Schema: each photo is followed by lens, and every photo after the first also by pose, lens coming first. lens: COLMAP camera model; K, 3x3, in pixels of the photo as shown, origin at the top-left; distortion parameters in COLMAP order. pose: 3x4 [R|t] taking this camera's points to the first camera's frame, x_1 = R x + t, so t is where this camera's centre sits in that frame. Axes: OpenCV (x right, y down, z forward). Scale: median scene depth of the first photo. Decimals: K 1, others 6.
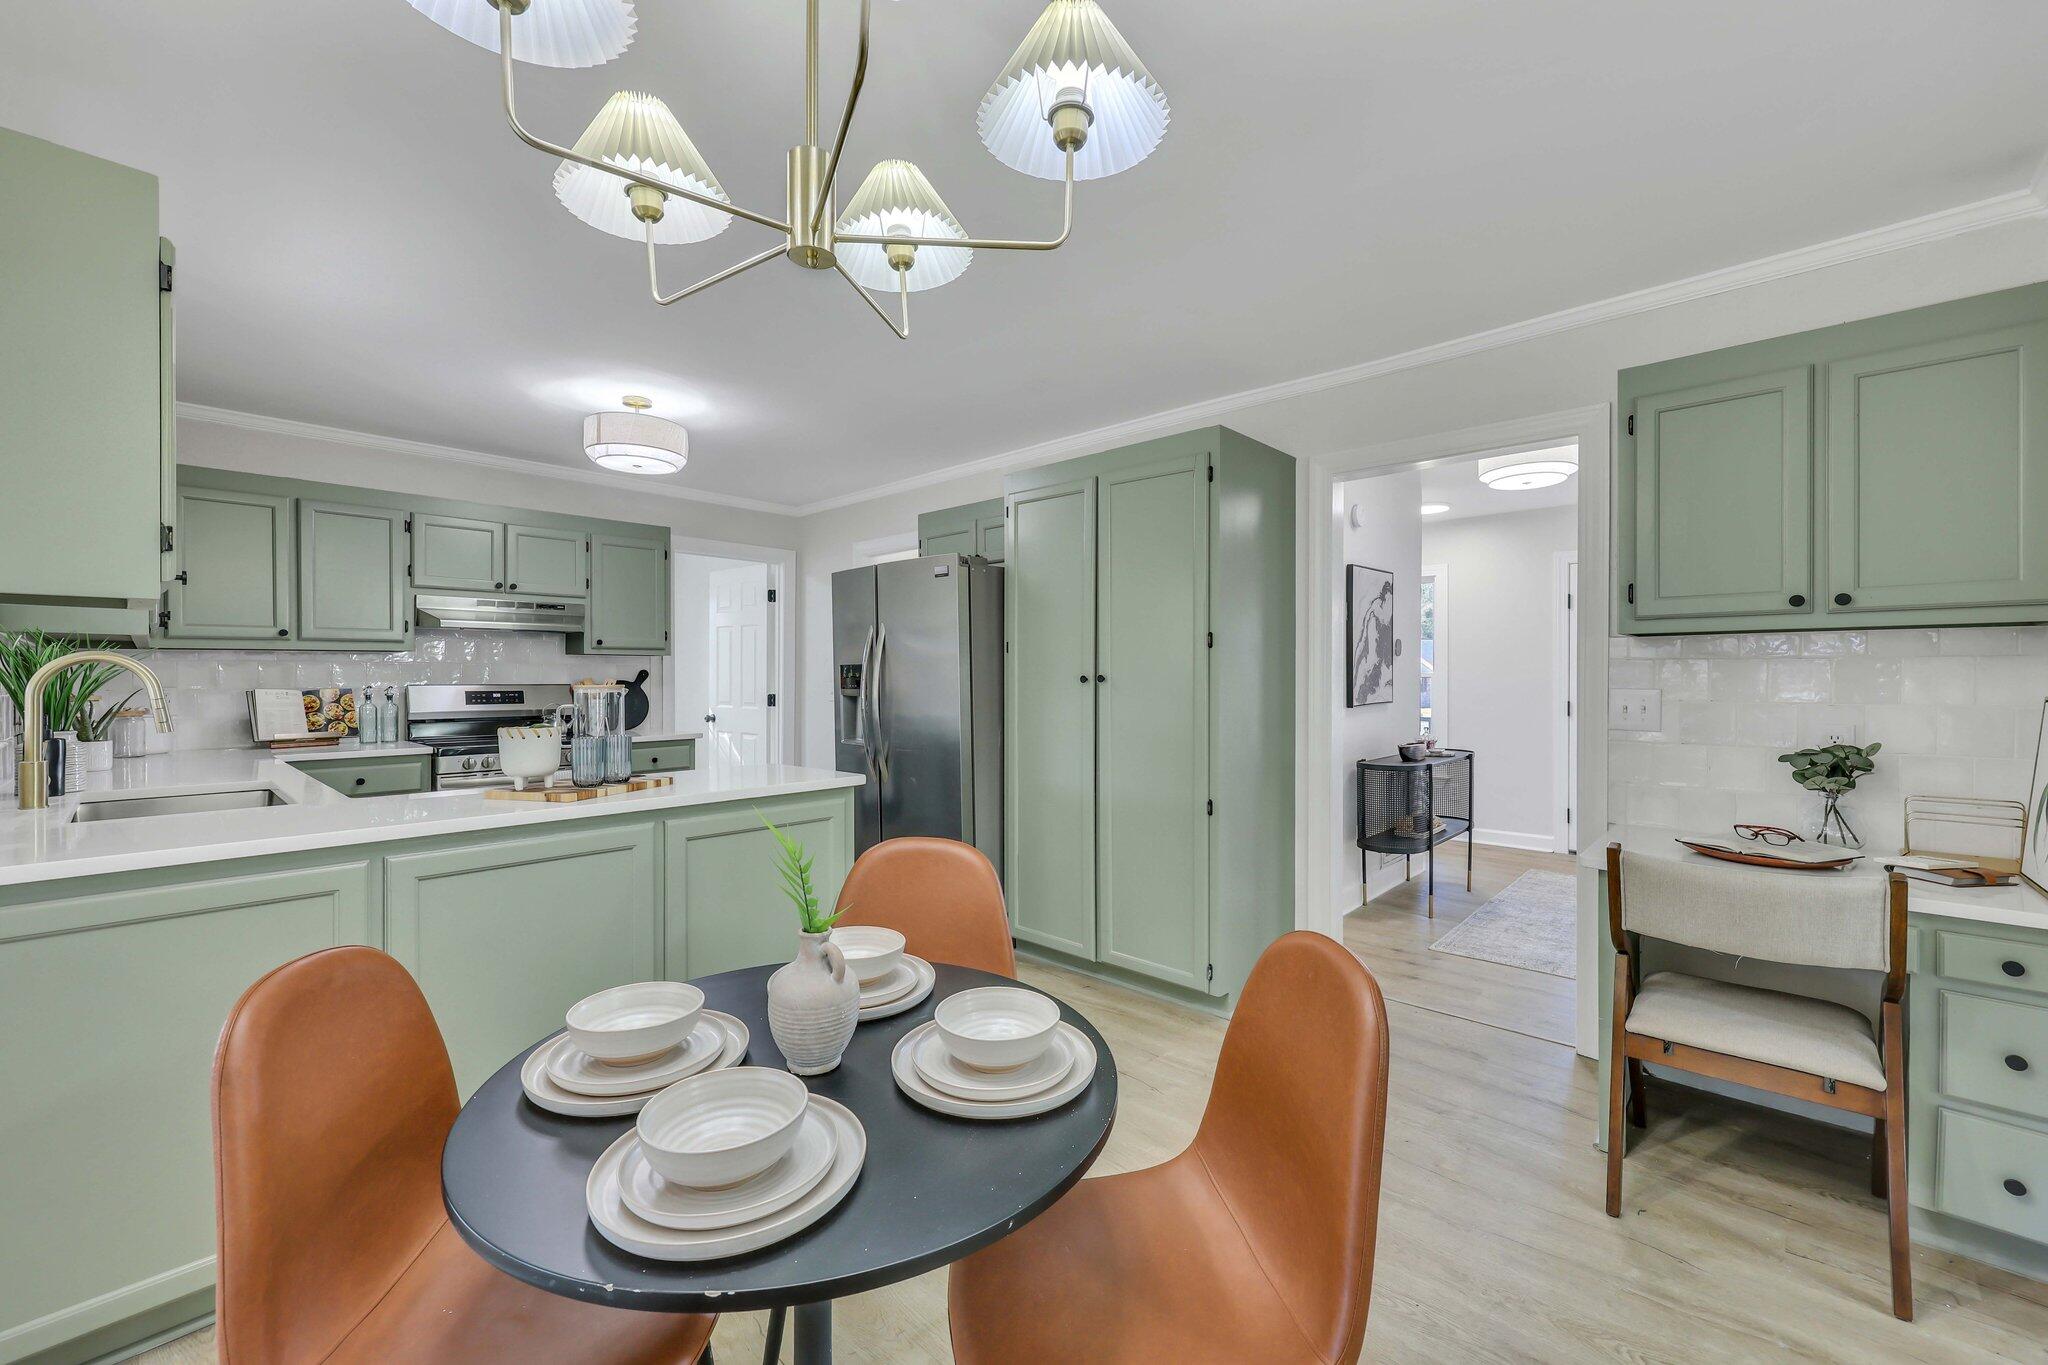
lens RADIAL K [[865.5, 0, 1018.1], [0, 865.5, 674.2], [0, 0, 1]] dist [-0.001613, -0.000344]
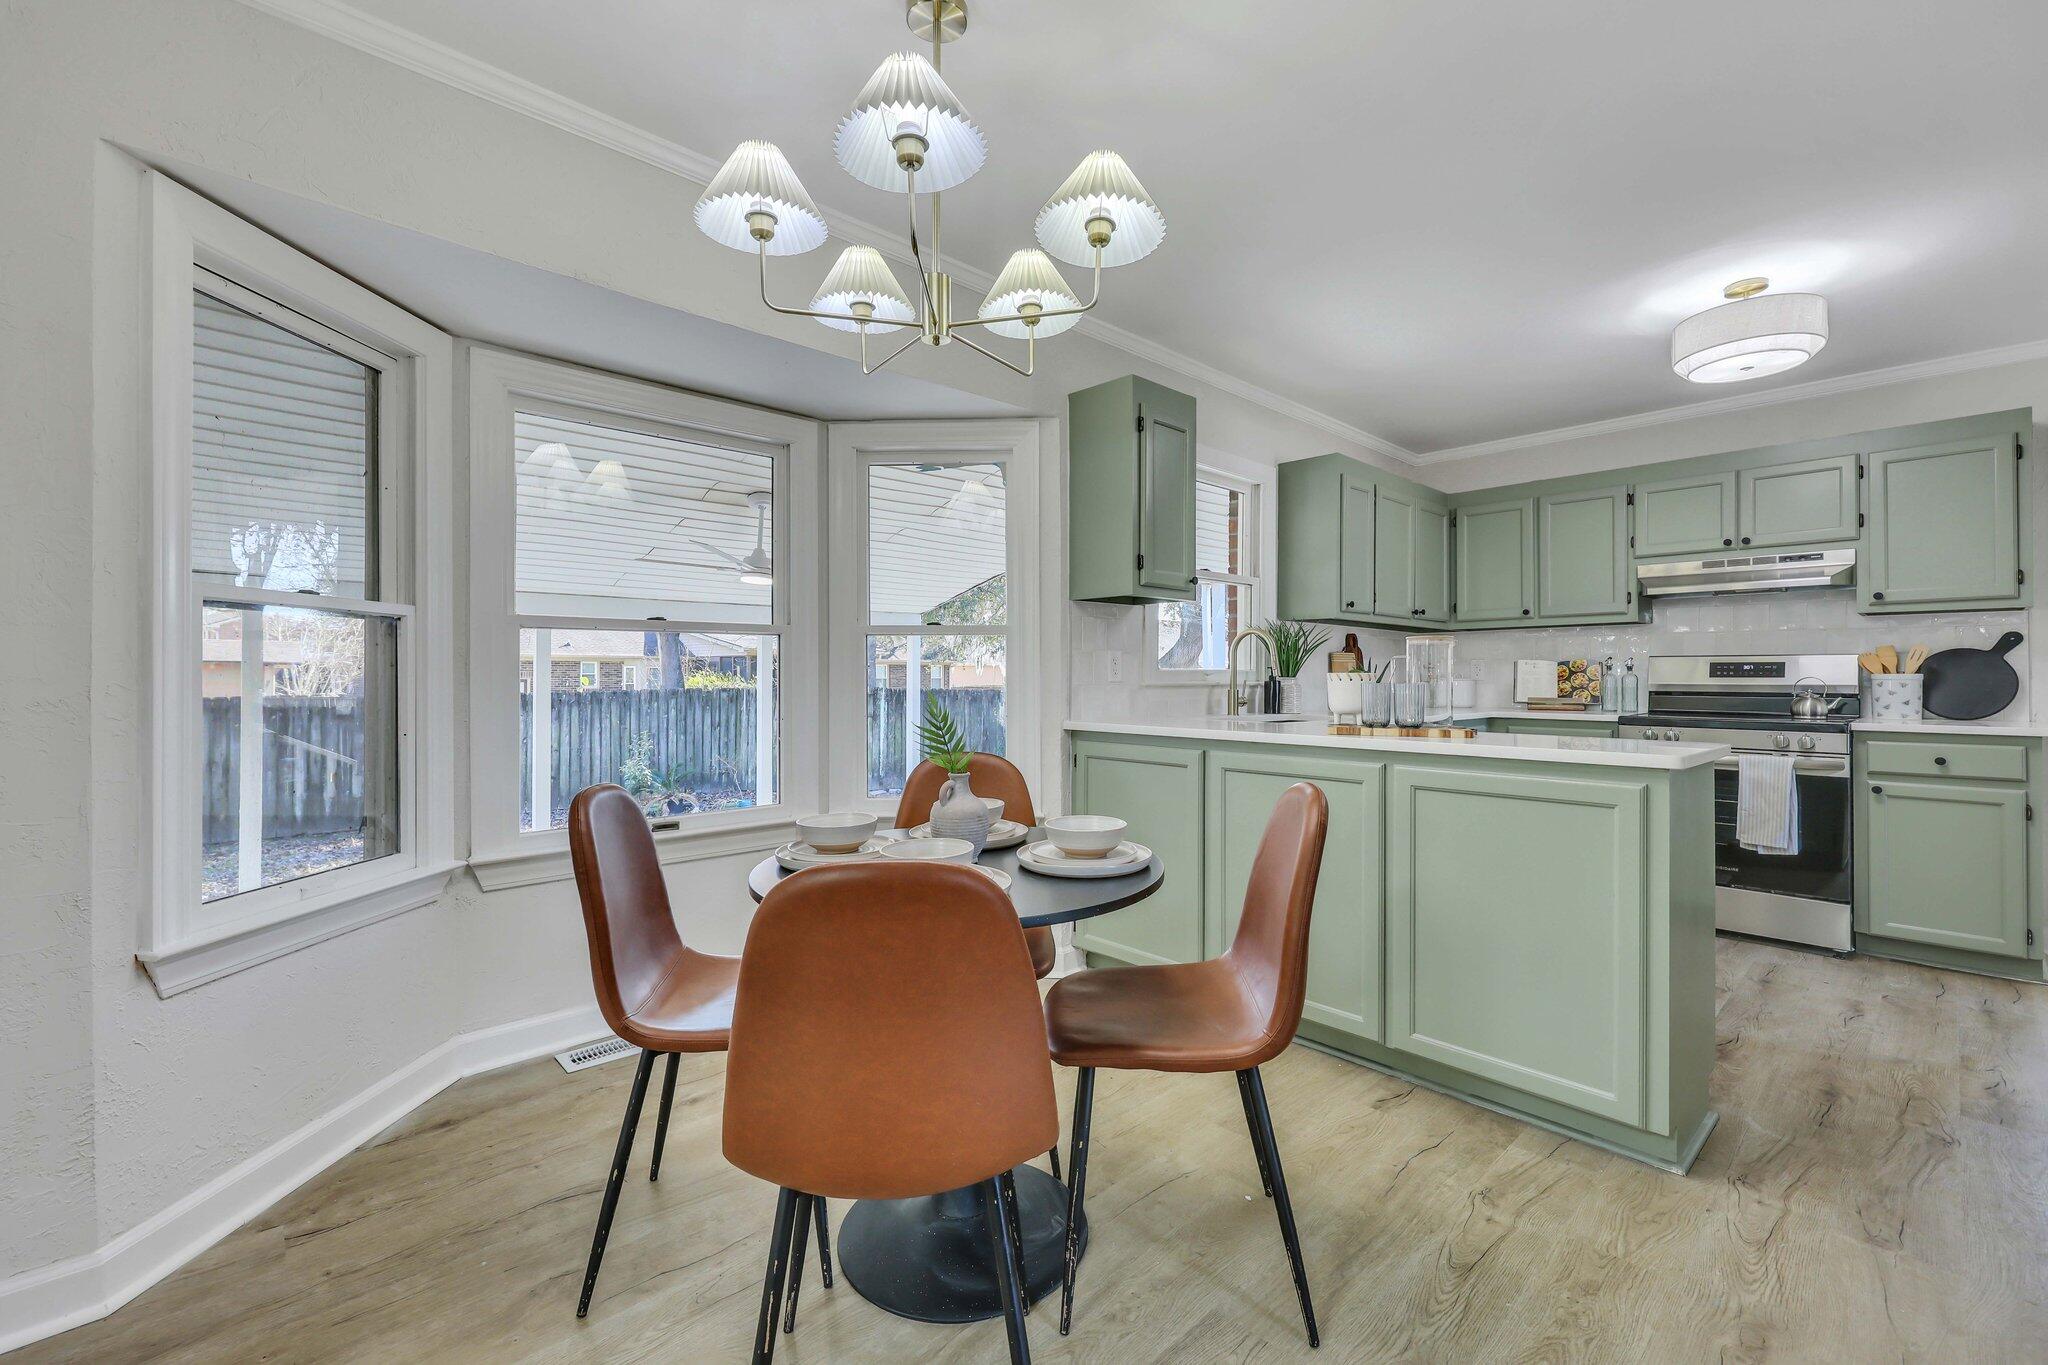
lens RADIAL K [[865.5, 0, 1018.1], [0, 865.5, 674.2], [0, 0, 1]] dist [-0.001613, -0.000344]
pose [[-0.059316, 0.004994, -0.998227, 0.354149], [0.003004, 0.999984, 0.004825, 0.027944], [0.998235, -0.002712, -0.059330, 0.352821]]
